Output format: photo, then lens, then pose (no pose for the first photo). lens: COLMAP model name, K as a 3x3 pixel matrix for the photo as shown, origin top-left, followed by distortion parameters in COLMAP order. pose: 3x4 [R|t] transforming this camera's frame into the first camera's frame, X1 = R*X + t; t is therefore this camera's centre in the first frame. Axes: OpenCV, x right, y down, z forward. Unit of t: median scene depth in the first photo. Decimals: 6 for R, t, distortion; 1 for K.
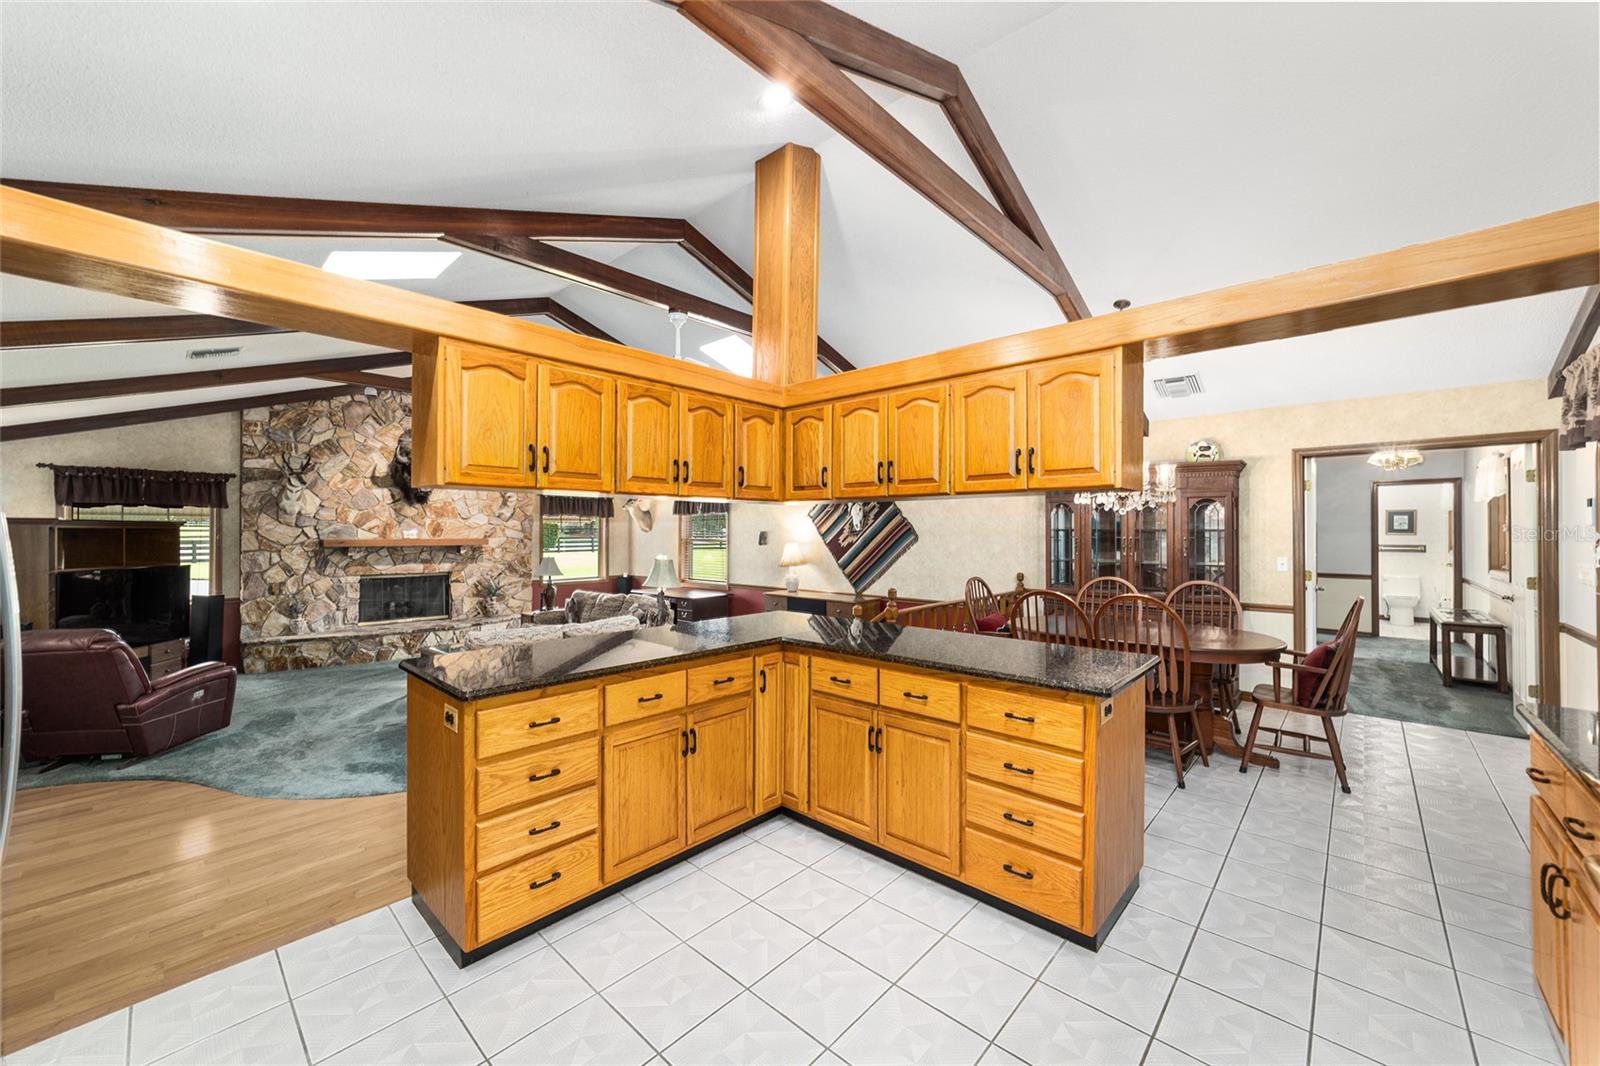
lens RADIAL K [[611.6, 0, 799.6], [0, 611.6, 530.8], [0, 0, 1]] dist [0.000163, 0.000006]
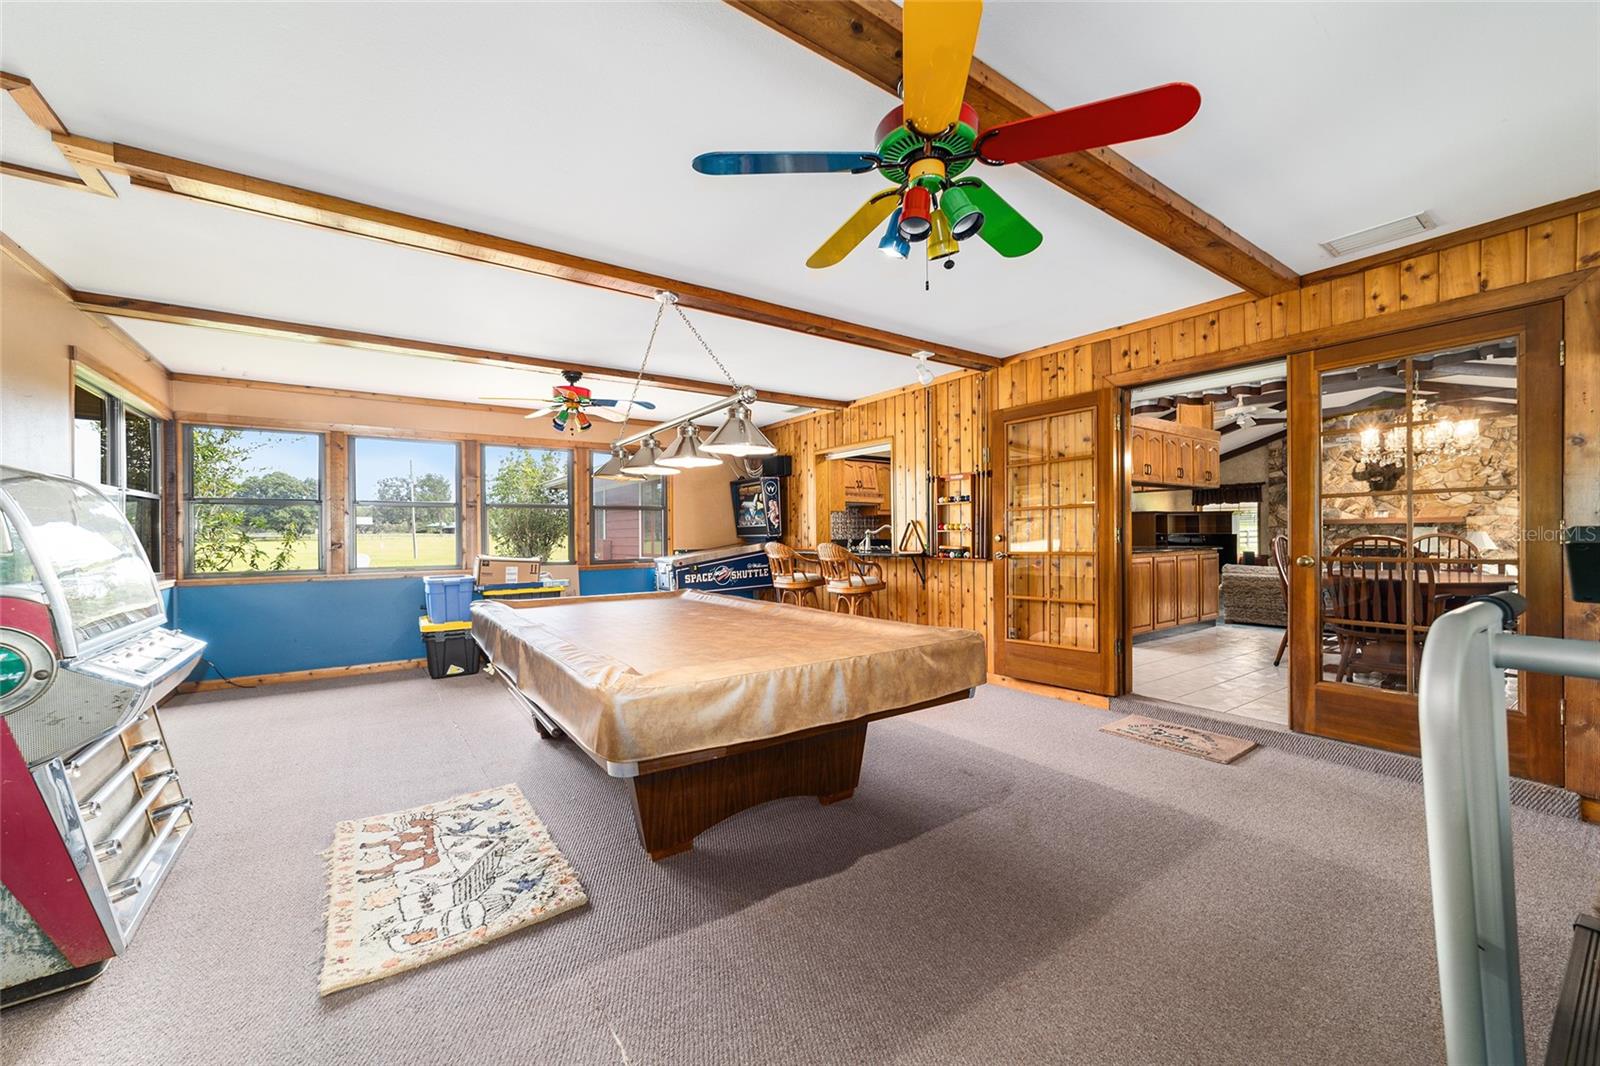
lens RADIAL K [[611.6, 0, 799.5], [0, 611.6, 530.6], [0, 0, 1]] dist [0.000163, 0.000006]
pose [[-0.210322, 0.004461, -0.977622, 1.039105], [0.015350, 0.999881, 0.001260, 0.021944], [0.977512, -0.014741, -0.210365, 0.073453]]
